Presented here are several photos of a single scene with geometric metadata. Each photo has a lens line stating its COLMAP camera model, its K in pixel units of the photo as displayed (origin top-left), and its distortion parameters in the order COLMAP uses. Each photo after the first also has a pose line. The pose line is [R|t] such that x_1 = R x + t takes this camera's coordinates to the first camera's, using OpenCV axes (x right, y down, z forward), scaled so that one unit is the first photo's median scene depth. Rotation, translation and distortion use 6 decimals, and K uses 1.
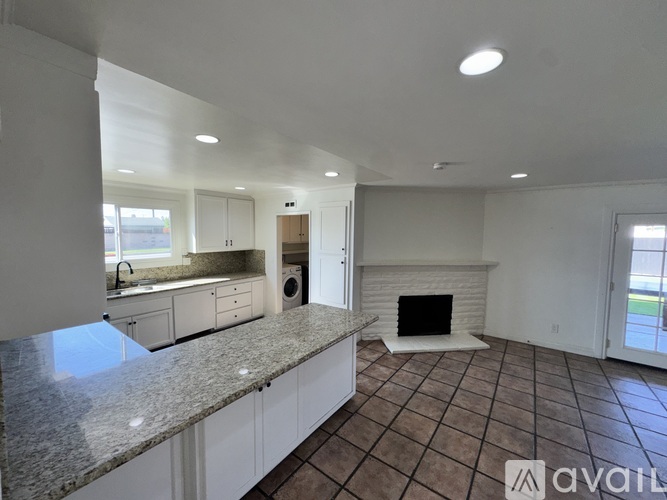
lens RADIAL K [[264.3, 0, 333.5], [0, 264.3, 250.0], [0, 0, 1]] dist [0.012640, 0.000129]
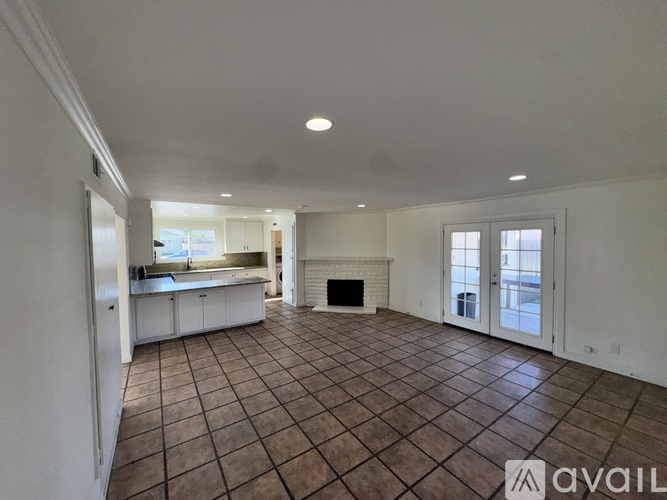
lens RADIAL K [[264.3, 0, 333.5], [0, 264.3, 250.0], [0, 0, 1]] dist [0.012640, 0.000129]
pose [[0.943444, -0.009704, -0.331391, 0.798203], [0.002745, 0.999766, -0.021463, 0.029741], [0.331522, 0.019339, 0.943249, -0.488214]]
